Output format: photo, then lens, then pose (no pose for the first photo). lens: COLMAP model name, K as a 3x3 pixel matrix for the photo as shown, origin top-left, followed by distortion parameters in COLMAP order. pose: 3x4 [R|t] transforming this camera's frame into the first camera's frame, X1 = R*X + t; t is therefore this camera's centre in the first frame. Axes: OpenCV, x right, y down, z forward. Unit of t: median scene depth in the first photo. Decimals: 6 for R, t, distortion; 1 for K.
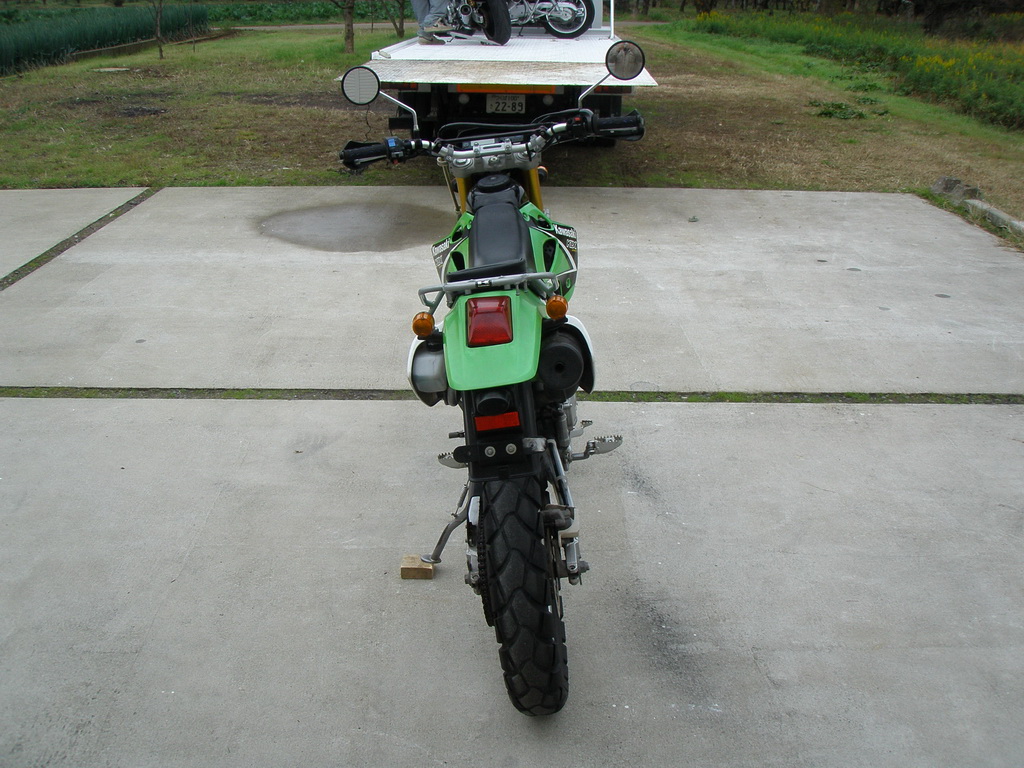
lens RADIAL K [[1141.4, 0, 505.8], [0, 1141.4, 407.8], [0, 0, 1]] dist [-0.207673, 0.200638]
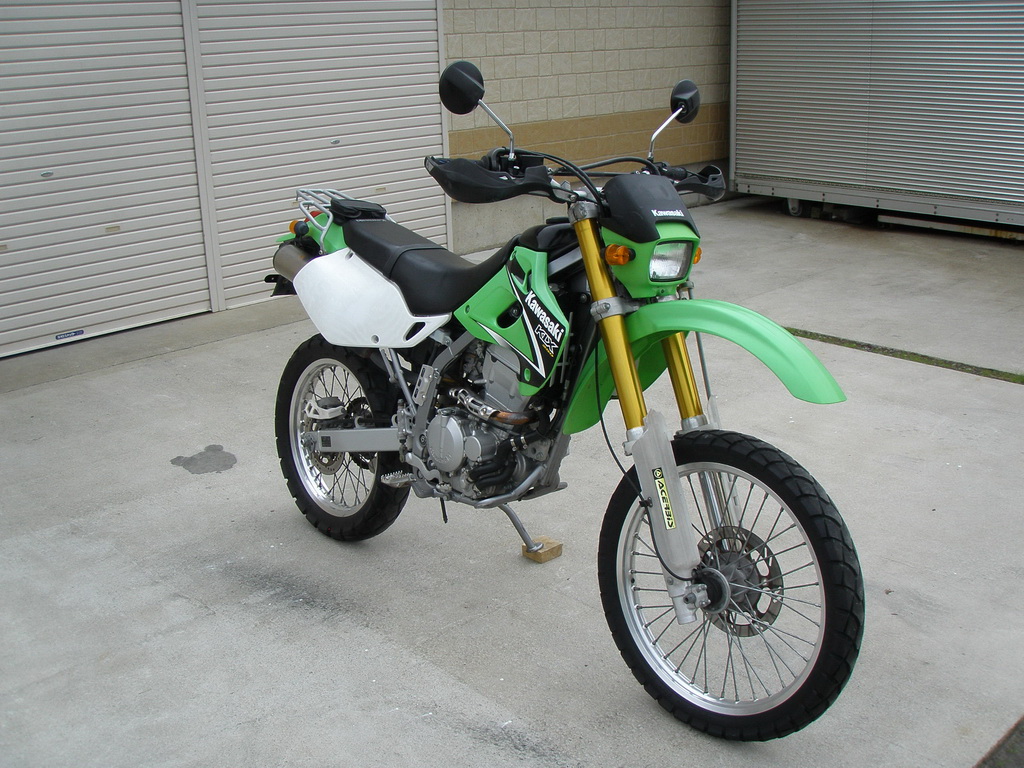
lens RADIAL K [[1141.4, 0, 505.8], [0, 1141.4, 407.8], [0, 0, 1]] dist [-0.207673, 0.200638]
pose [[-0.728006, 0.234994, -0.644039, 0.500680], [-0.222242, 0.807796, 0.545962, -0.448796], [0.648549, 0.540596, -0.535854, 1.247938]]
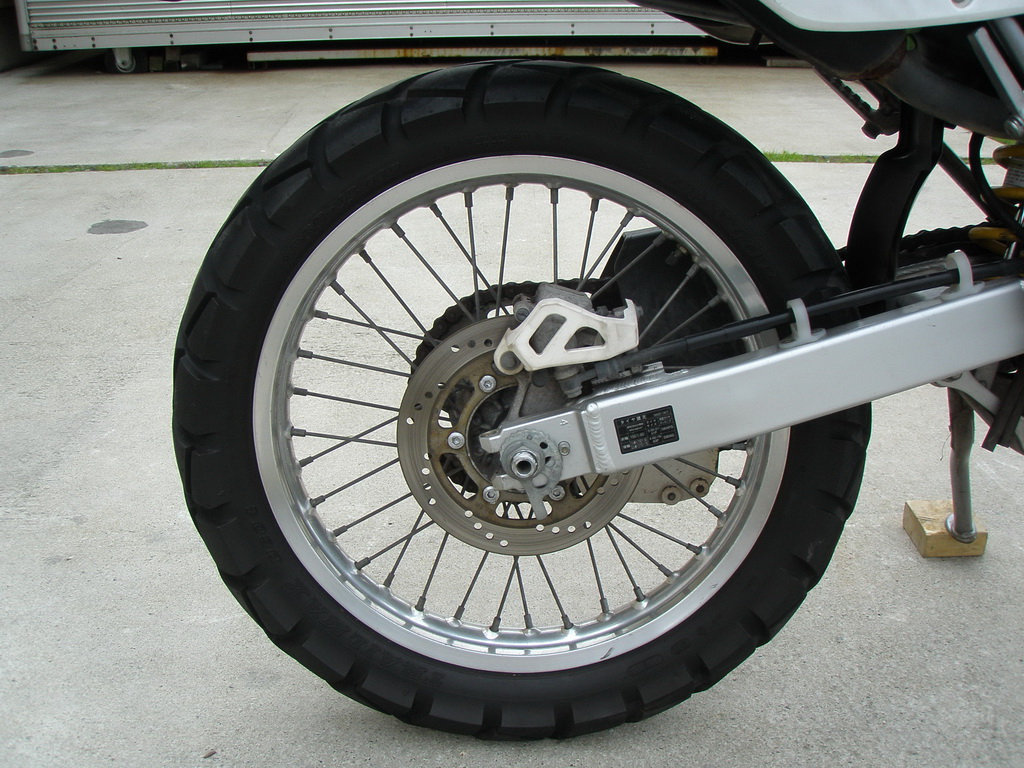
lens RADIAL K [[1141.4, 0, 505.8], [0, 1141.4, 407.8], [0, 0, 1]] dist [-0.207673, 0.200638]
pose [[0.019756, 0.386445, -0.922101, 0.268658], [-0.348512, 0.867096, 0.355926, -0.001145], [0.937096, 0.314332, 0.151811, 0.637232]]
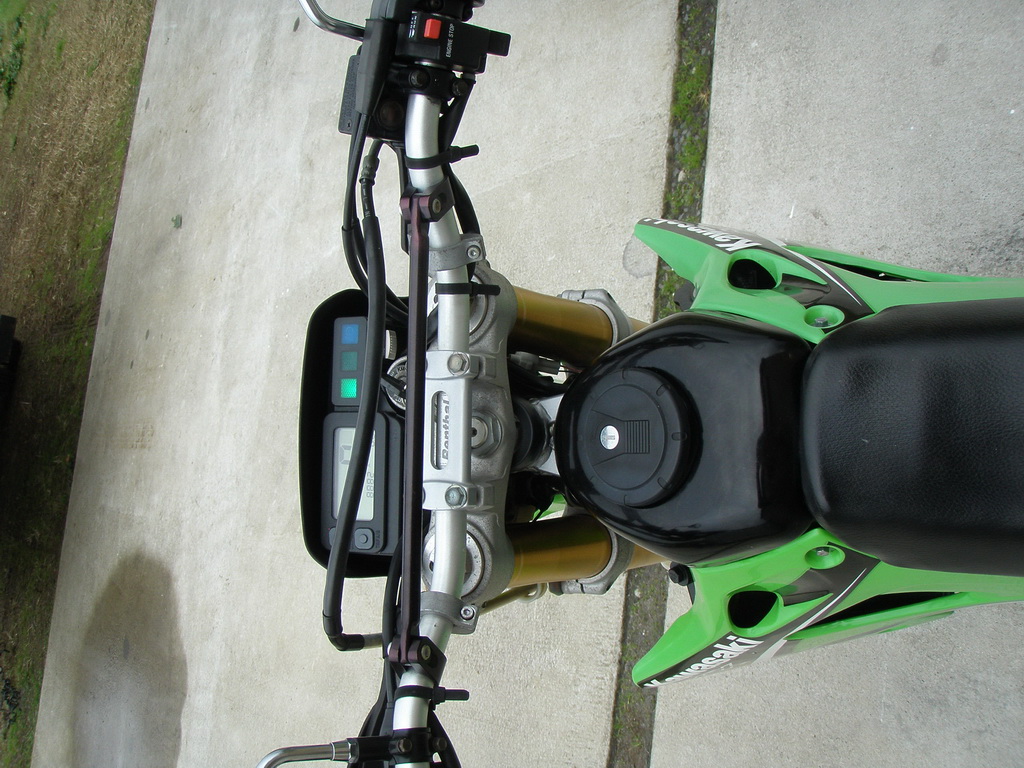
lens RADIAL K [[1141.4, 0, 505.8], [0, 1141.4, 407.8], [0, 0, 1]] dist [-0.207673, 0.200638]
pose [[0.107019, -0.985364, 0.132680, -0.031626], [0.965662, 0.134786, 0.222102, -0.231054], [-0.236735, 0.104354, 0.965954, 0.645681]]
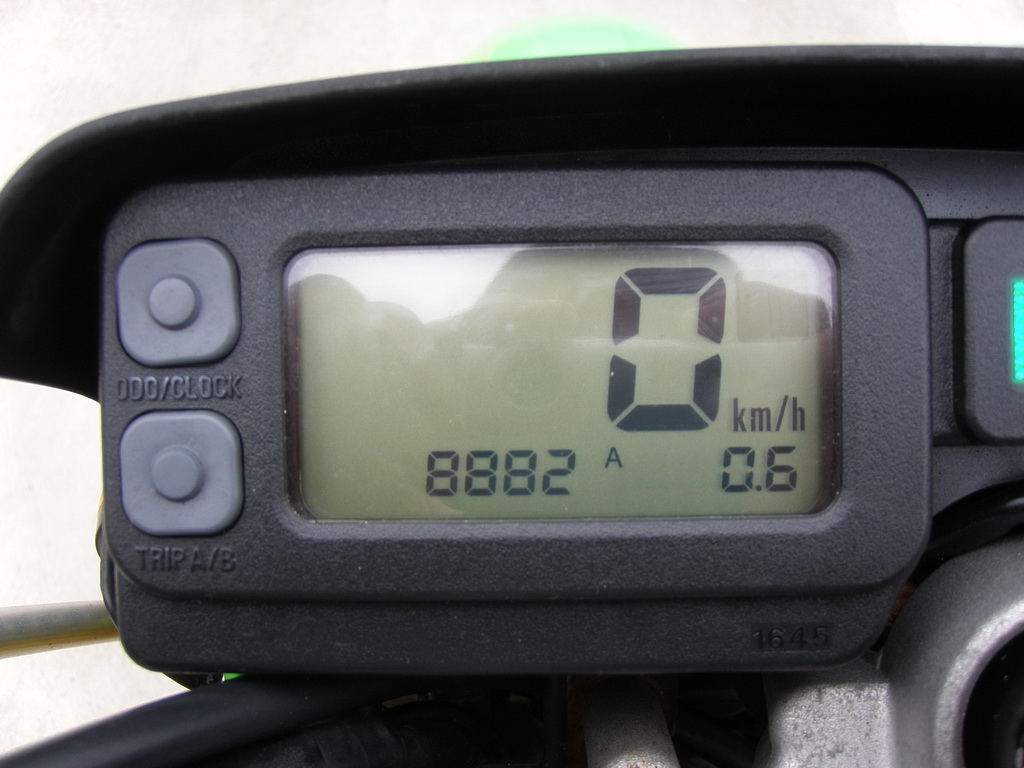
lens RADIAL K [[1141.4, 0, 505.8], [0, 1141.4, 407.8], [0, 0, 1]] dist [-0.207673, 0.200638]
pose [[0.995842, 0.042519, 0.080560, -0.022512], [-0.080174, 0.828937, 0.553567, -0.228260], [-0.043242, -0.557724, 0.828899, 0.842168]]
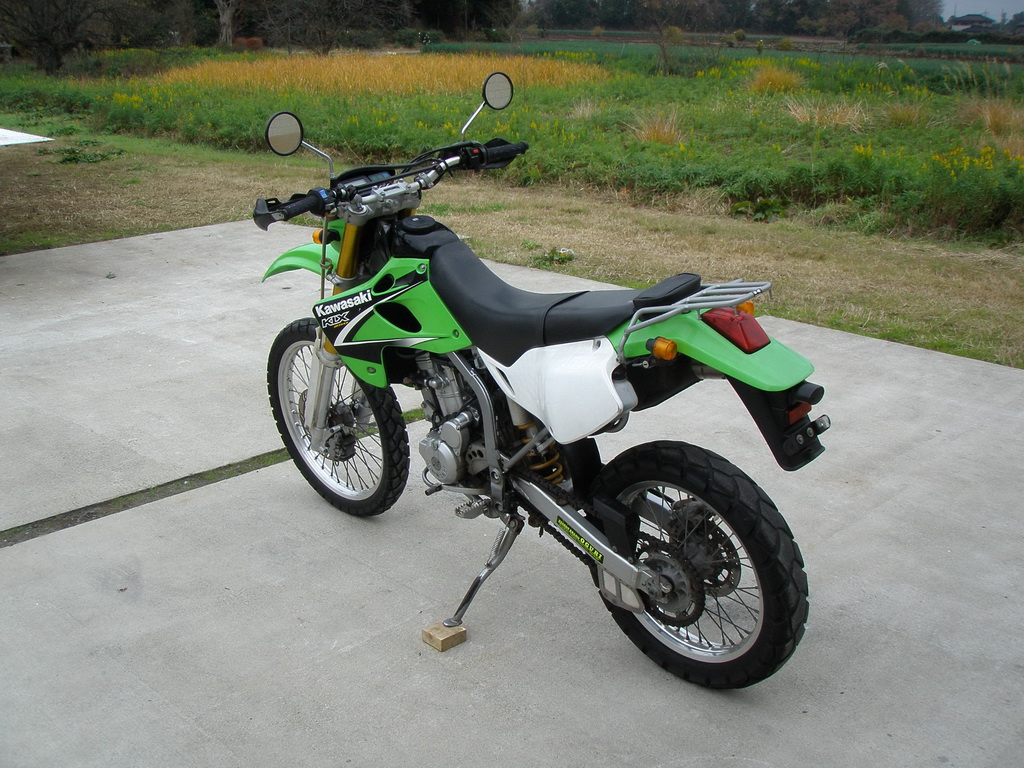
lens RADIAL K [[1141.4, 0, 505.8], [0, 1141.4, 407.8], [0, 0, 1]] dist [-0.207673, 0.200638]
pose [[0.706960, -0.230777, 0.668543, -0.530226], [0.253759, 0.965094, 0.064804, -0.075674], [-0.660162, 0.123835, 0.740845, 0.212641]]
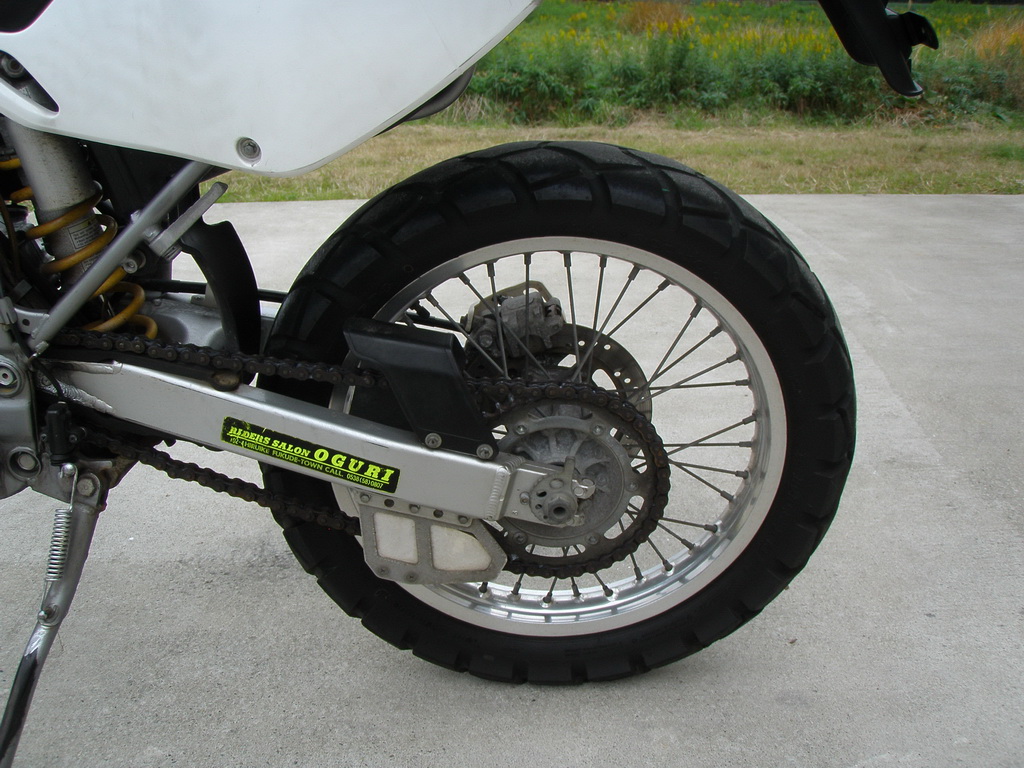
lens RADIAL K [[1141.4, 0, 505.8], [0, 1141.4, 407.8], [0, 0, 1]] dist [-0.207673, 0.200638]
pose [[-0.008834, -0.349370, 0.936943, -0.286911], [0.365611, 0.870977, 0.328219, -0.019719], [-0.930726, 0.345456, 0.120040, 0.654955]]
